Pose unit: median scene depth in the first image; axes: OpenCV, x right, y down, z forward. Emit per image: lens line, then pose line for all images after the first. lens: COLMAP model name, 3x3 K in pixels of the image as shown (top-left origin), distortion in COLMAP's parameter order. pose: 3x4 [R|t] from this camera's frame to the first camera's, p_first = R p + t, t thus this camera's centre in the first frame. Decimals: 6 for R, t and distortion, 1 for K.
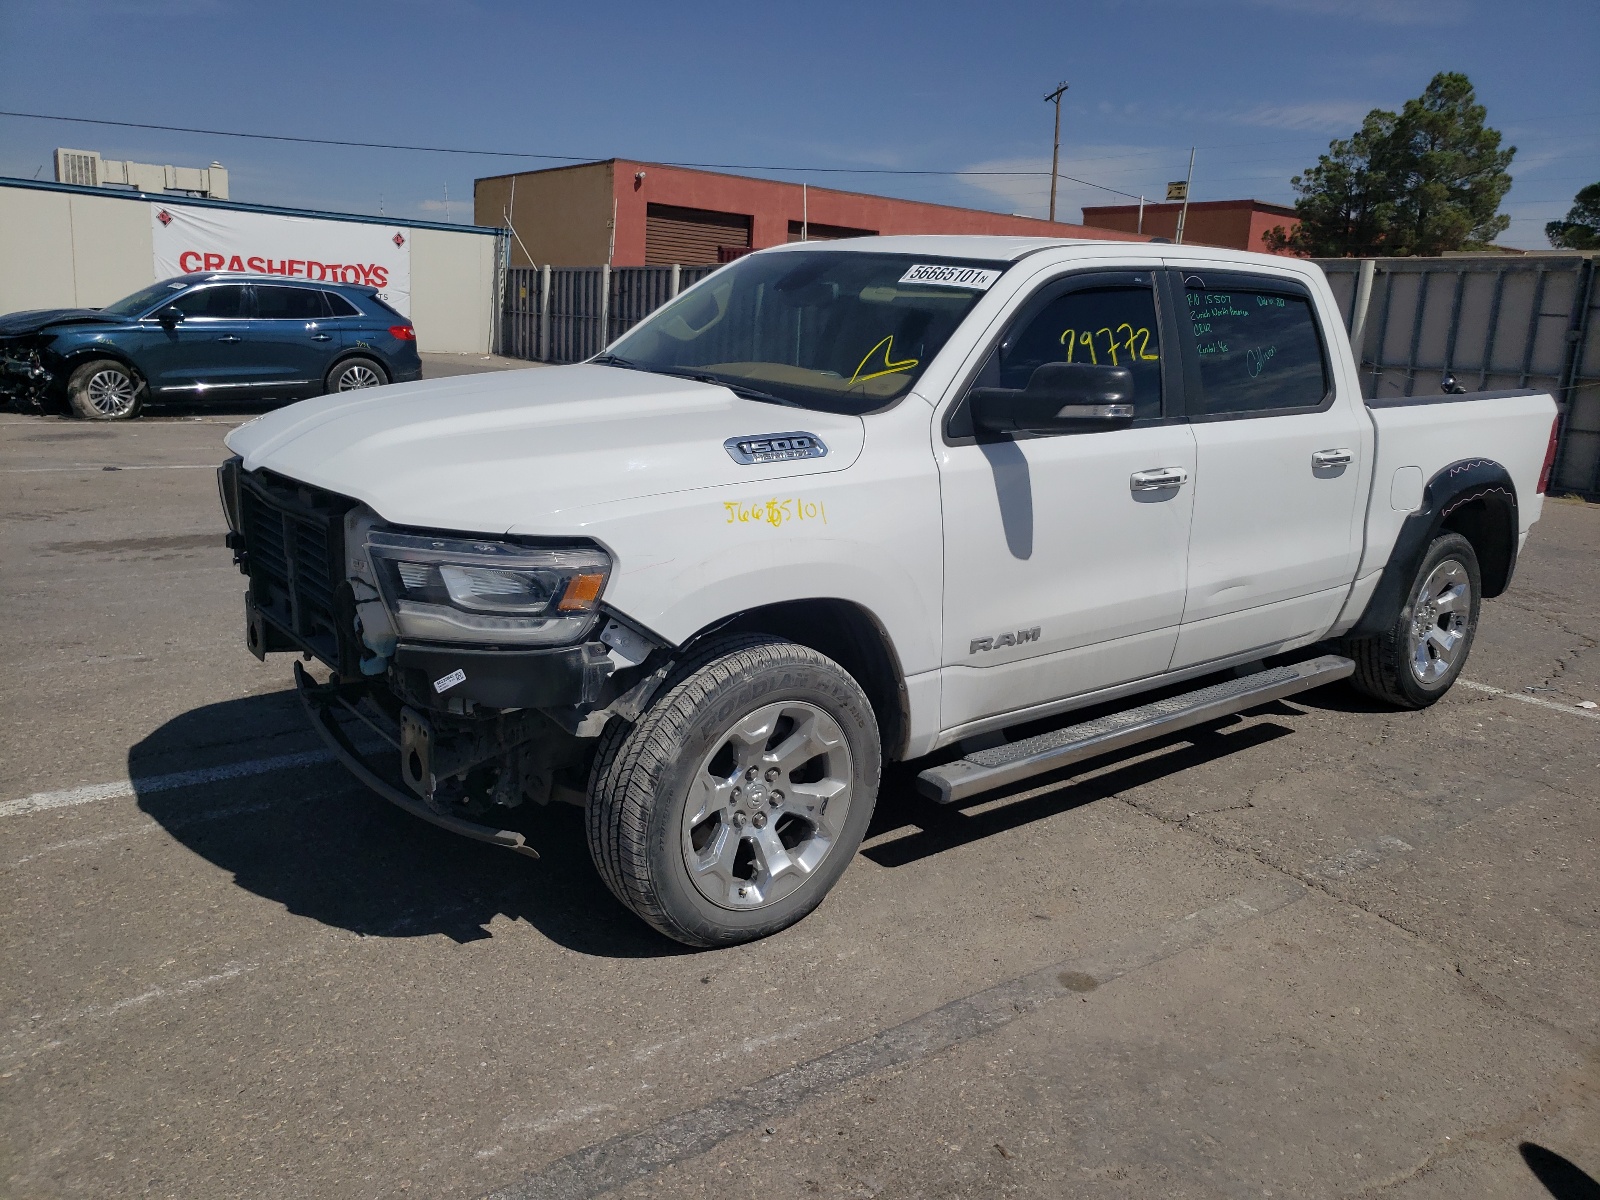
lens RADIAL K [[1314.4, 0, 800.0], [0, 1314.4, 600.0], [0, 0, 1]] dist [0.009288, 0.013314]
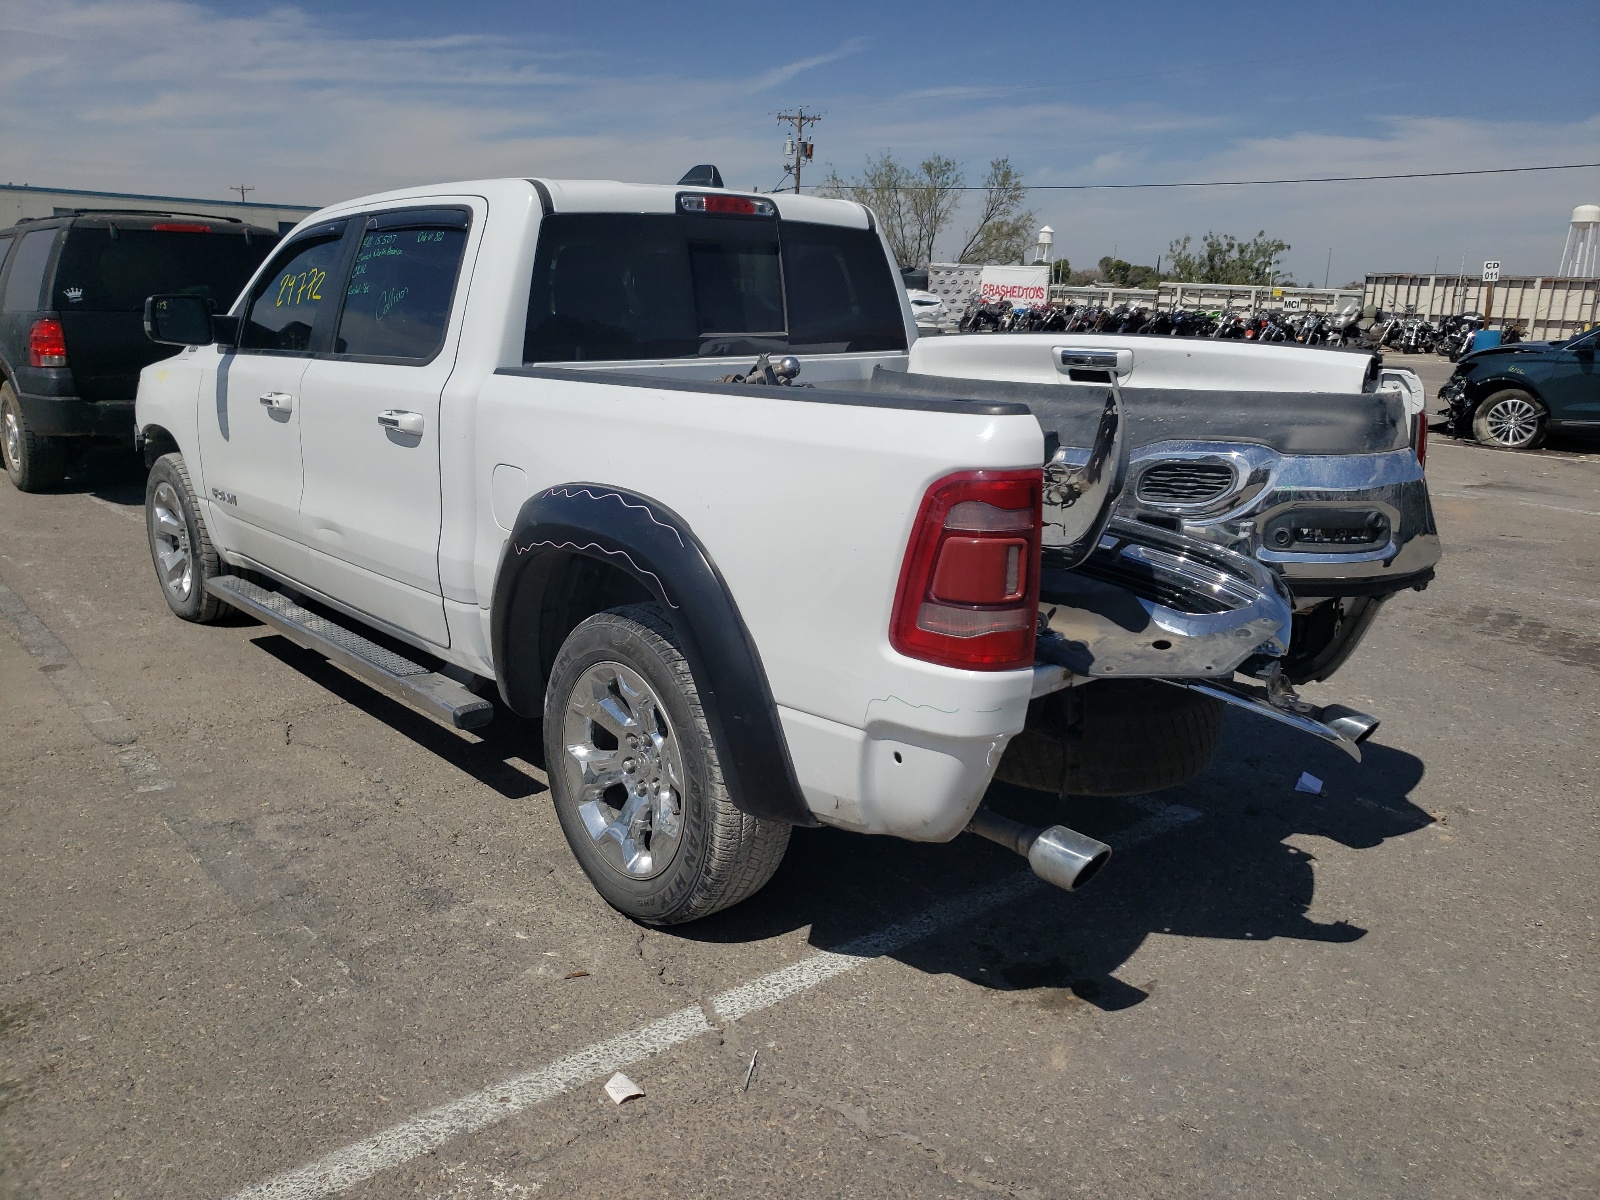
lens RADIAL K [[1243.8, 0, 800.0], [0, 1243.8, 600.0], [0, 0, 1]] dist [-0.002965, 0.041103]
pose [[0.027441, 0.199578, -0.979498, 1.049373], [-0.242074, 0.952028, 0.187199, -0.183227], [0.969870, 0.231975, 0.074437, 1.066381]]
